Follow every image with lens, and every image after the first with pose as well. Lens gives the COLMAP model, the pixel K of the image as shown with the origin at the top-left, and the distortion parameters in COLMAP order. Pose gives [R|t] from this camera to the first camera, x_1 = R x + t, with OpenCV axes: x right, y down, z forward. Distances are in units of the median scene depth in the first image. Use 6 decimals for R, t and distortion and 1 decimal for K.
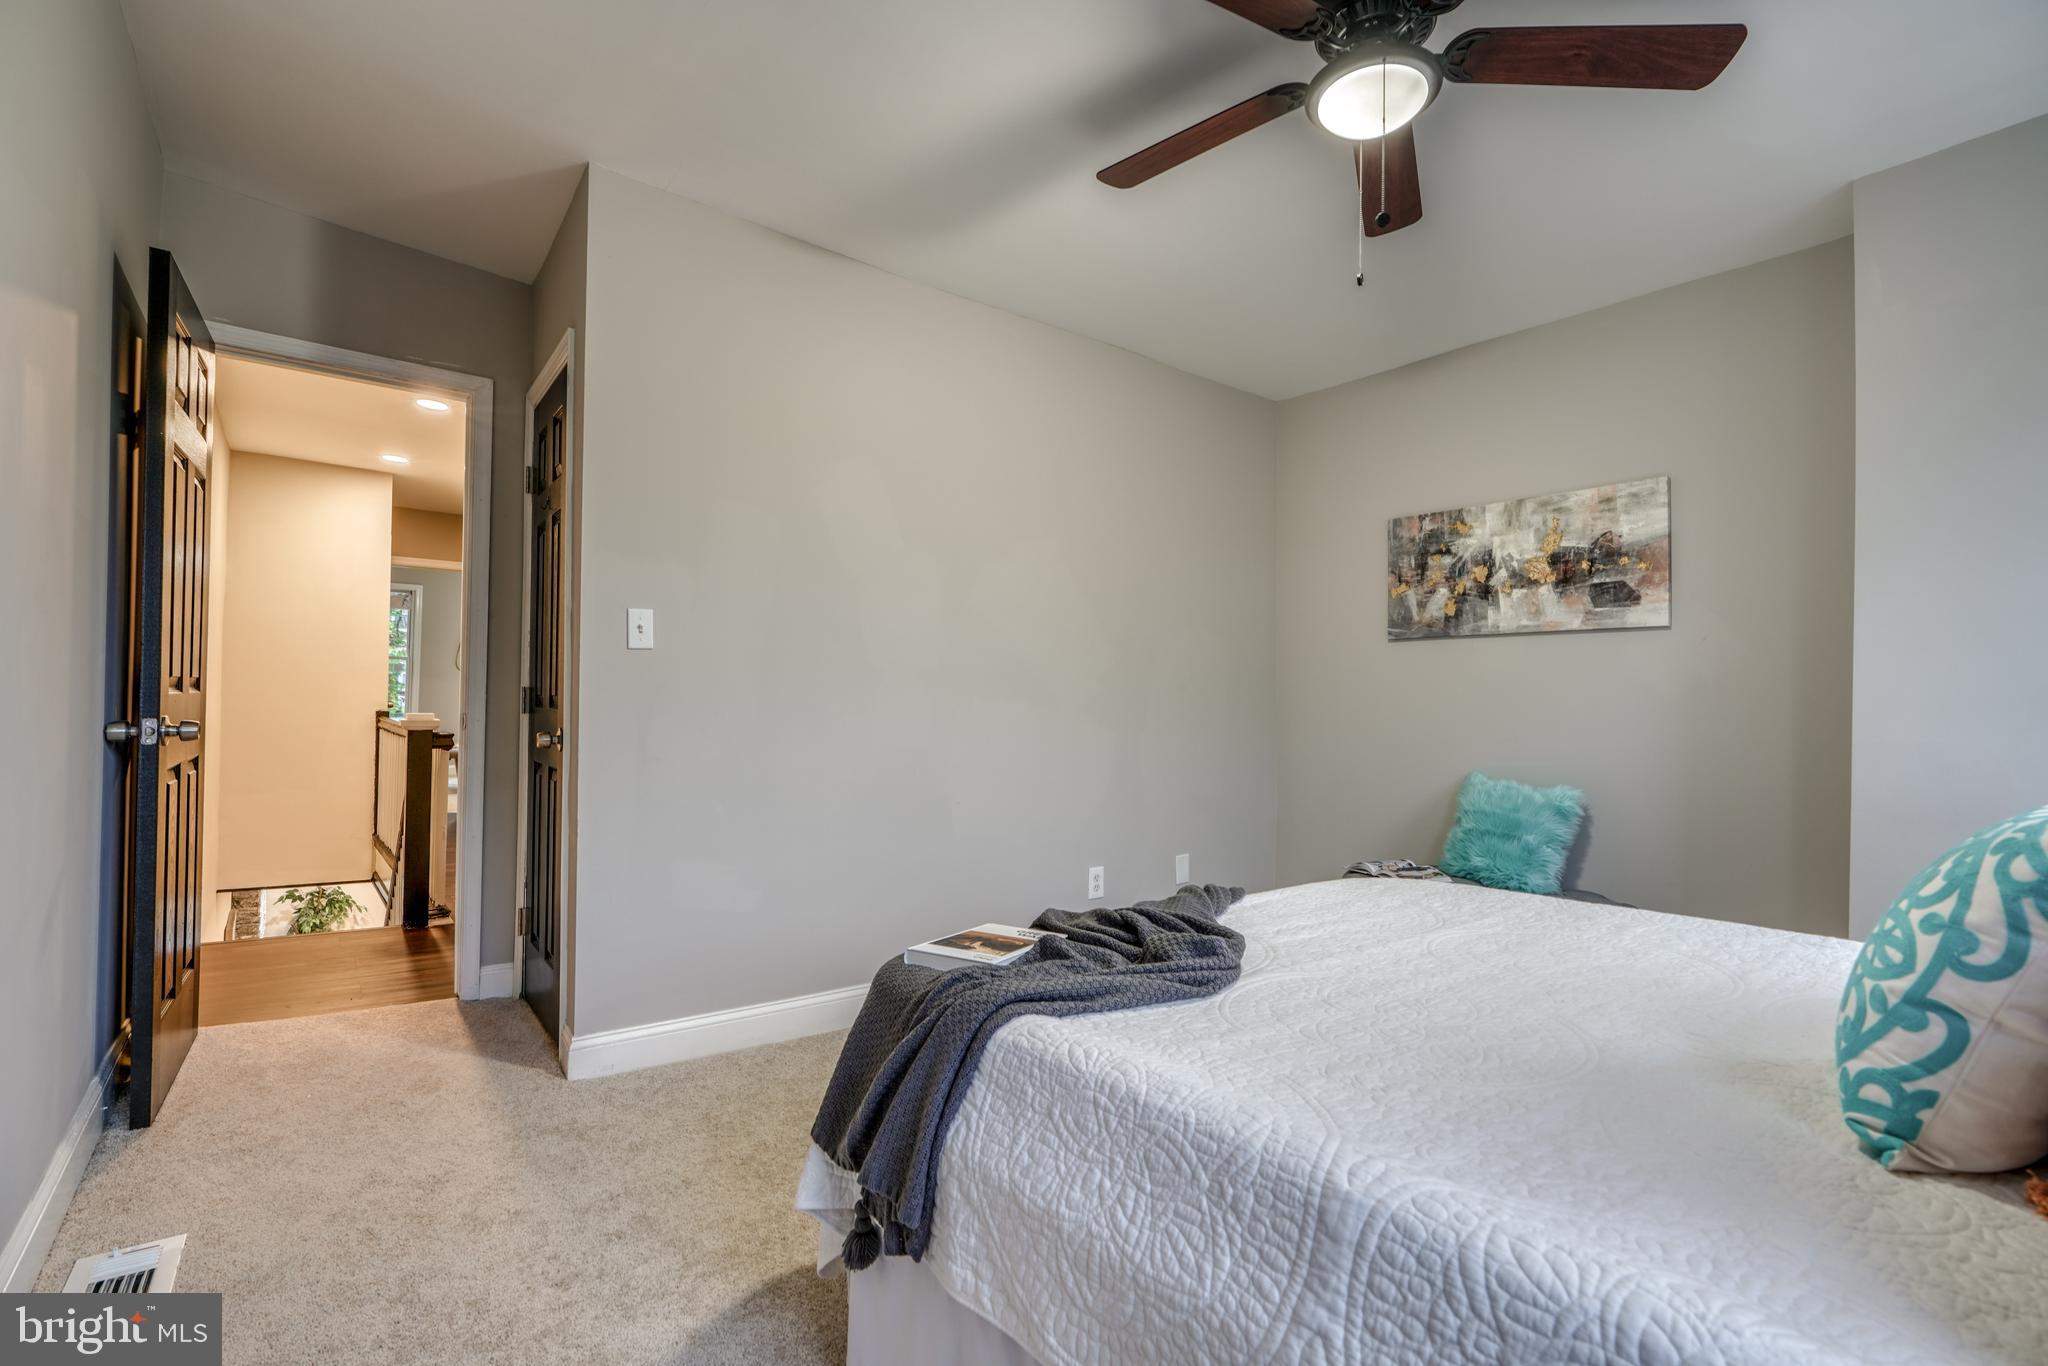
lens RADIAL K [[918.0, 0, 1019.7], [0, 918.0, 682.9], [0, 0, 1]] dist [-0.013382, 0.006533]
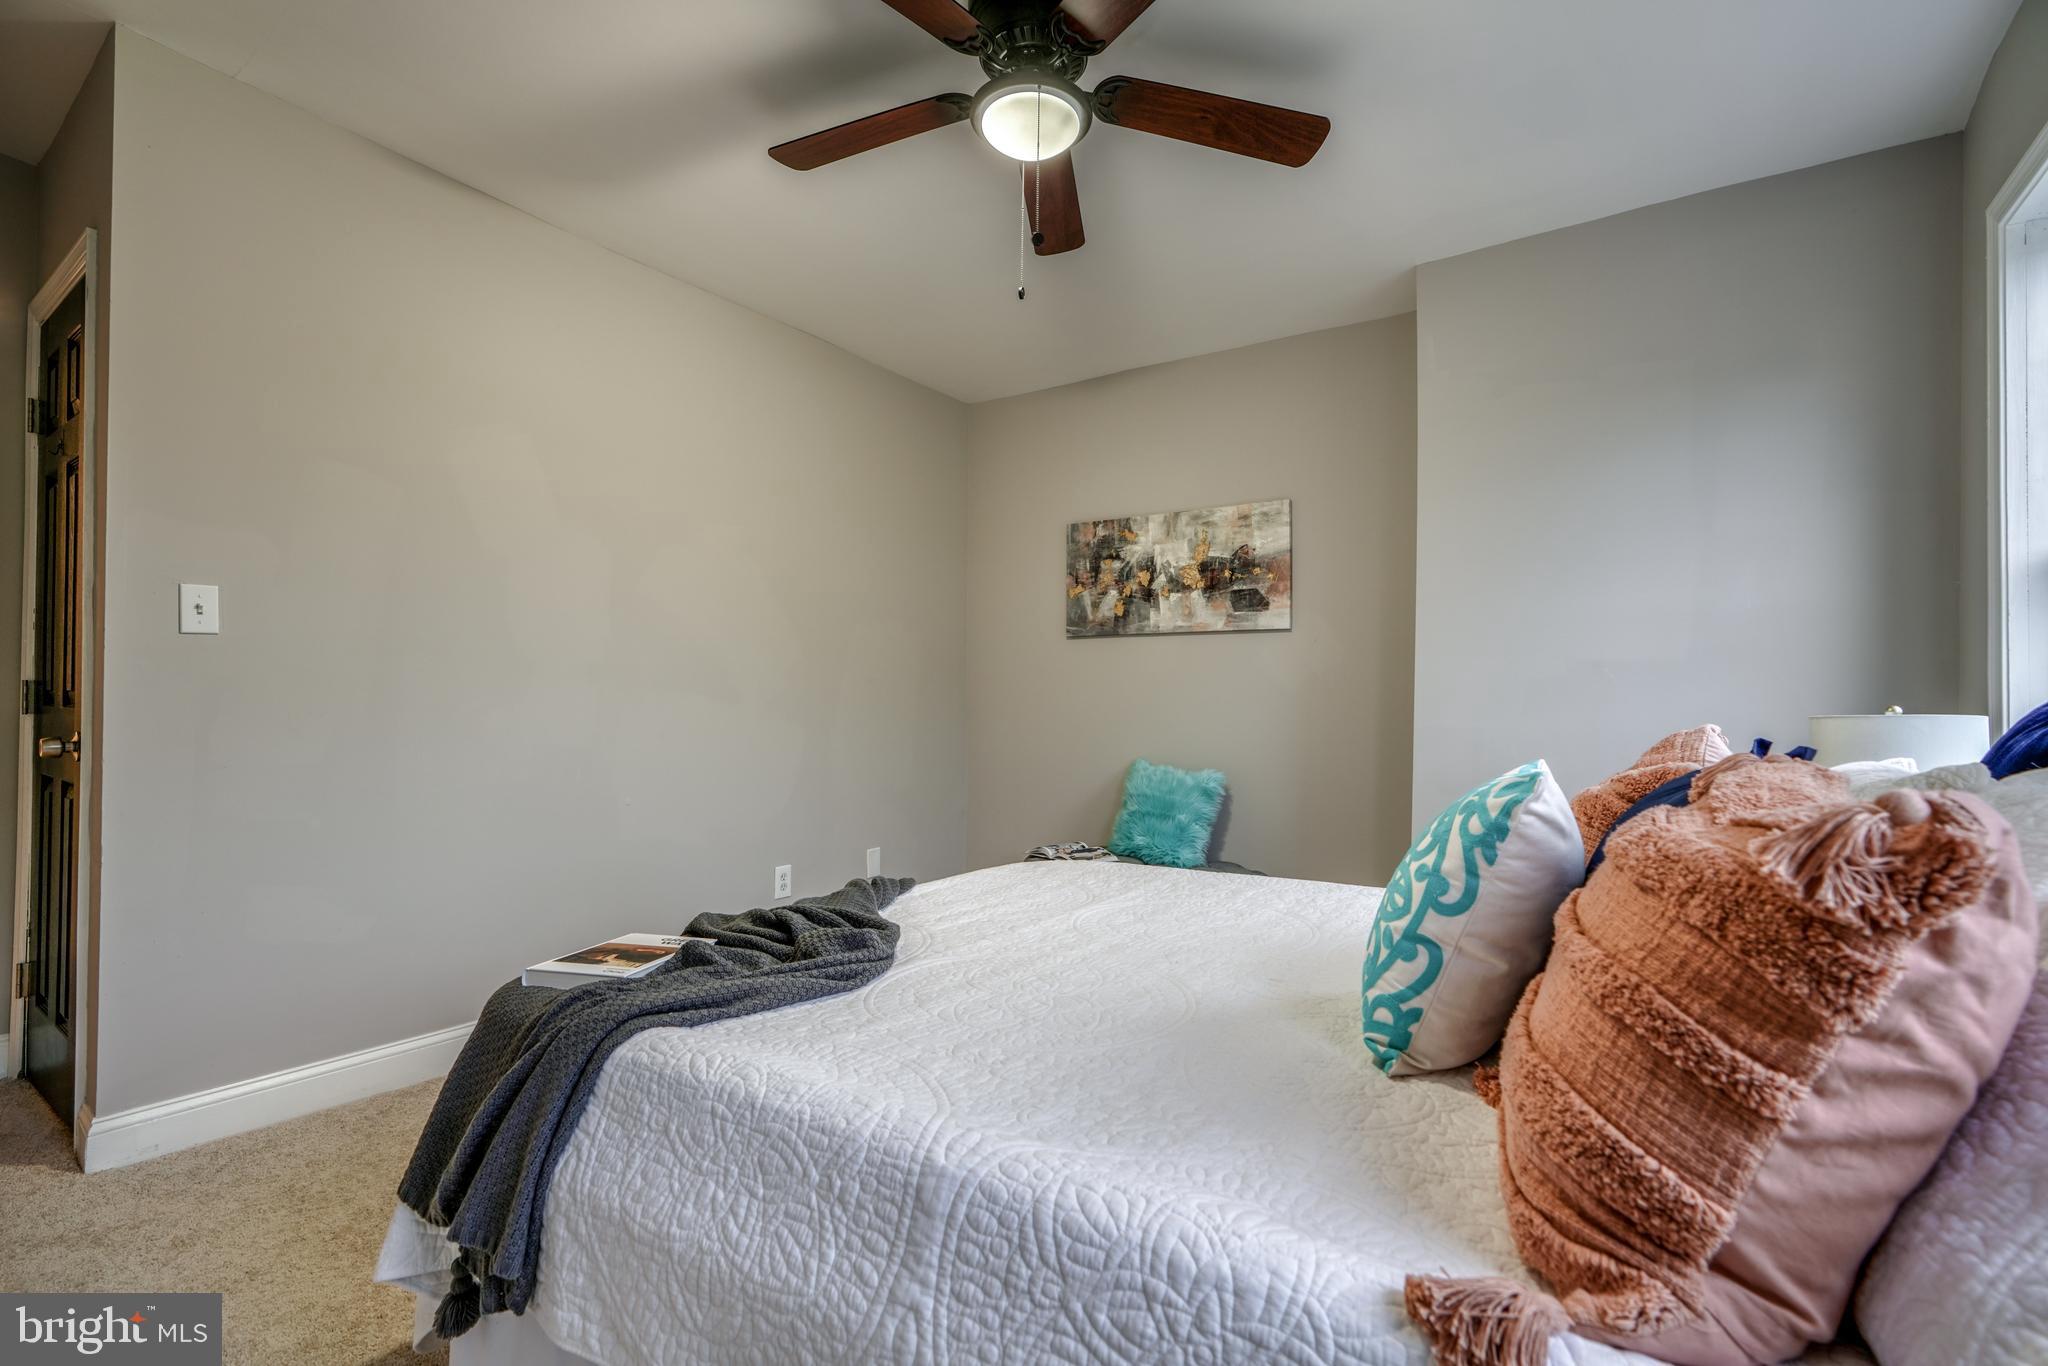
lens RADIAL K [[918.0, 0, 1019.7], [0, 918.0, 682.9], [0, 0, 1]] dist [-0.013382, 0.006533]
pose [[0.952235, 0.000291, 0.305366, 0.028646], [-0.002083, 0.999982, 0.005540, 0.000535], [-0.305360, -0.005912, 0.952219, -0.002745]]
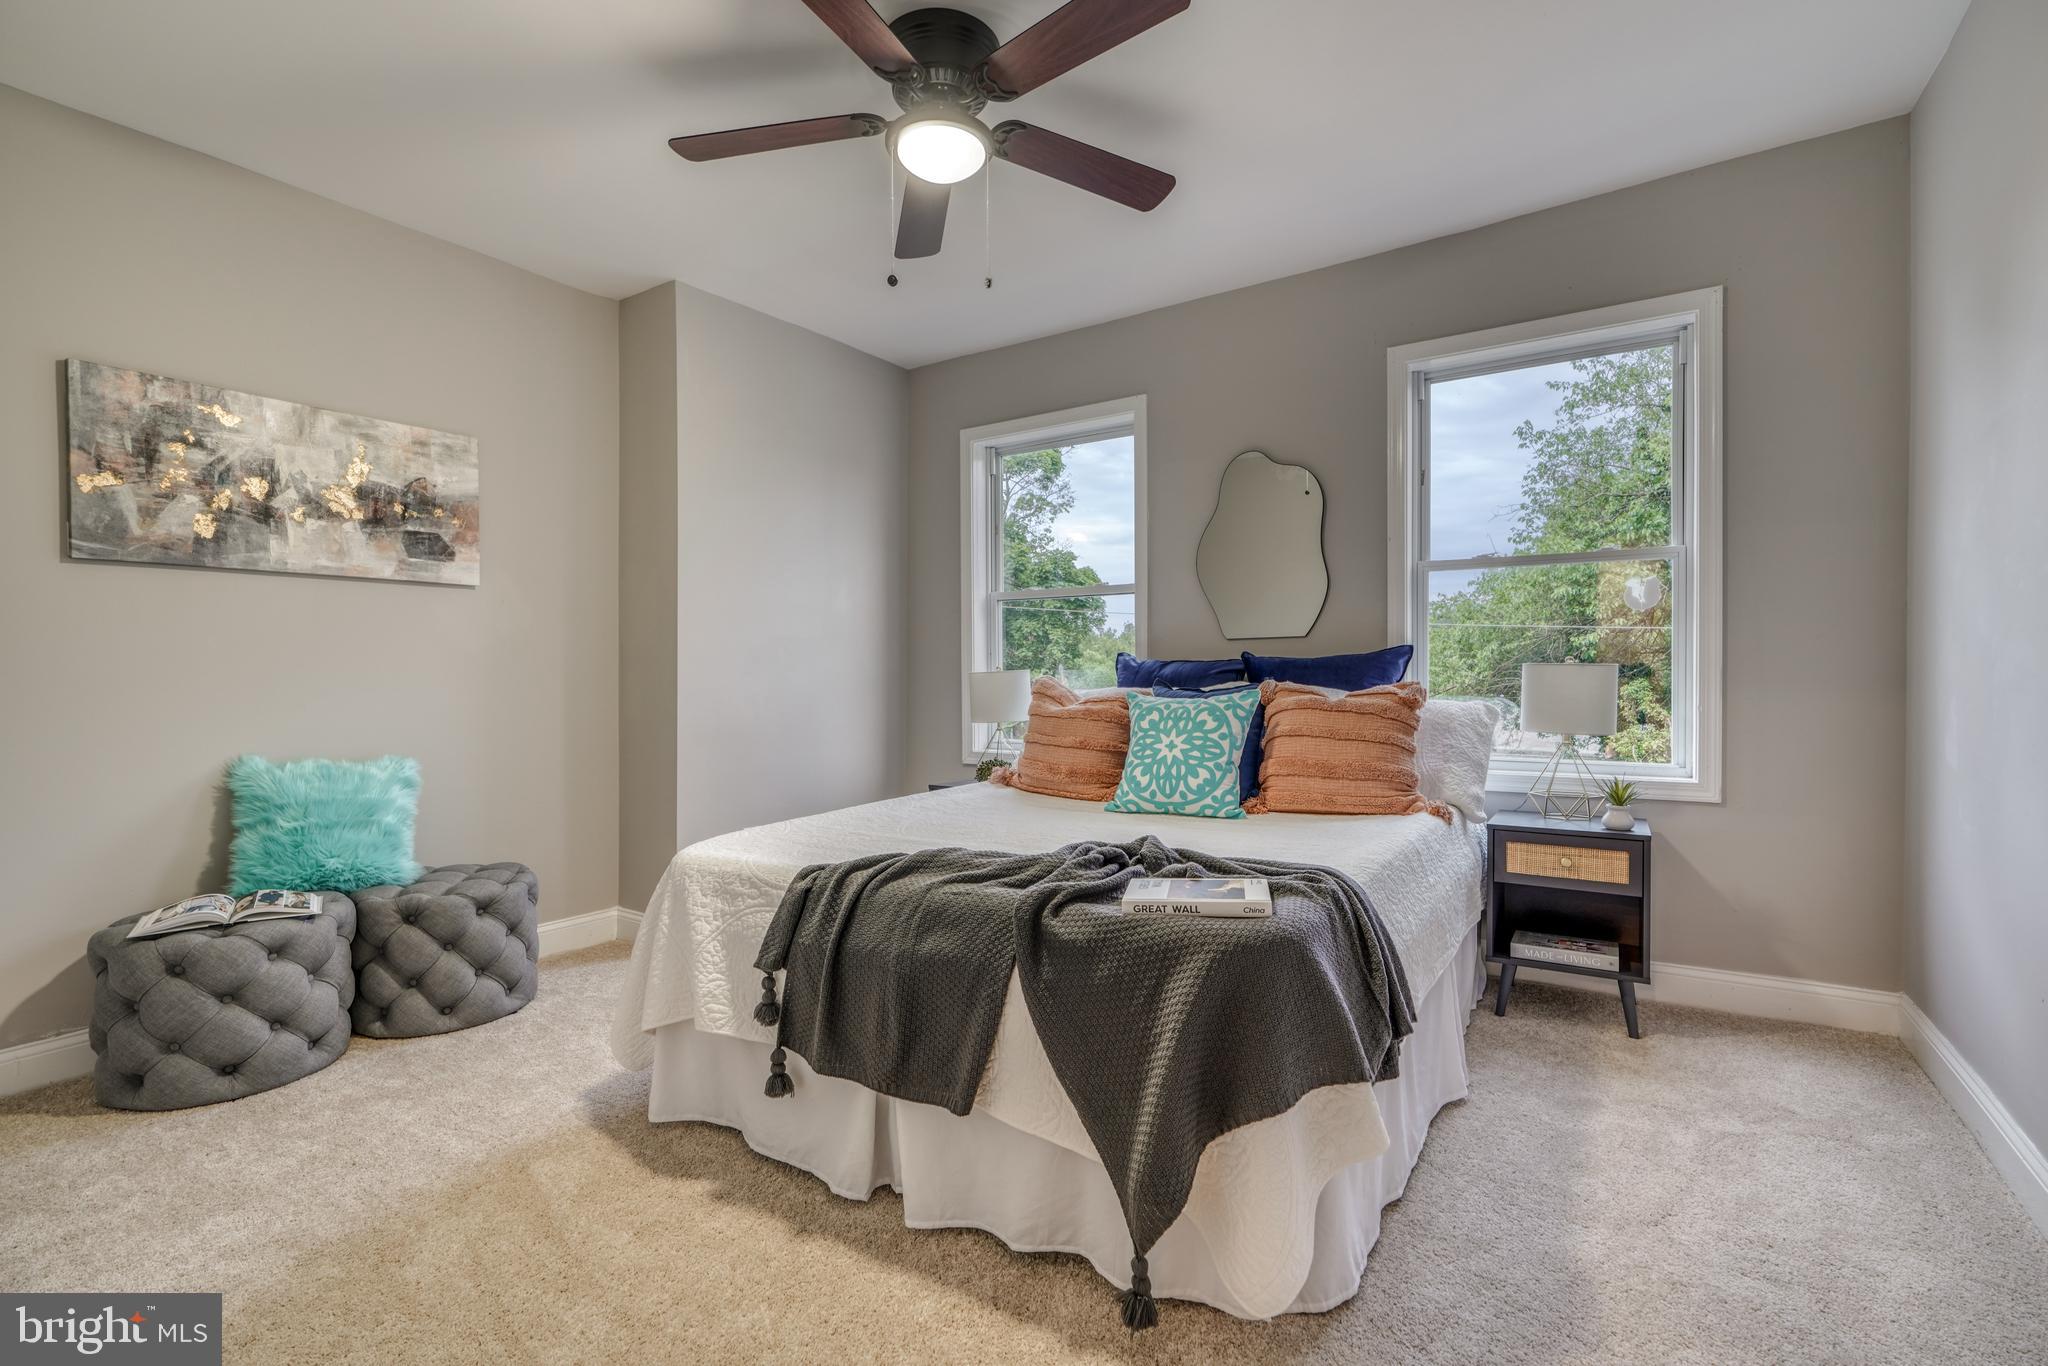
lens RADIAL K [[928.2, 0, 1016.5], [0, 928.2, 694.2], [0, 0, 1]] dist [-0.015187, 0.007194]
pose [[-0.320184, -0.036257, 0.946661, -0.457658], [-0.016474, 0.999329, 0.032702, 0.014882], [-0.947212, -0.005124, -0.320567, 0.735146]]
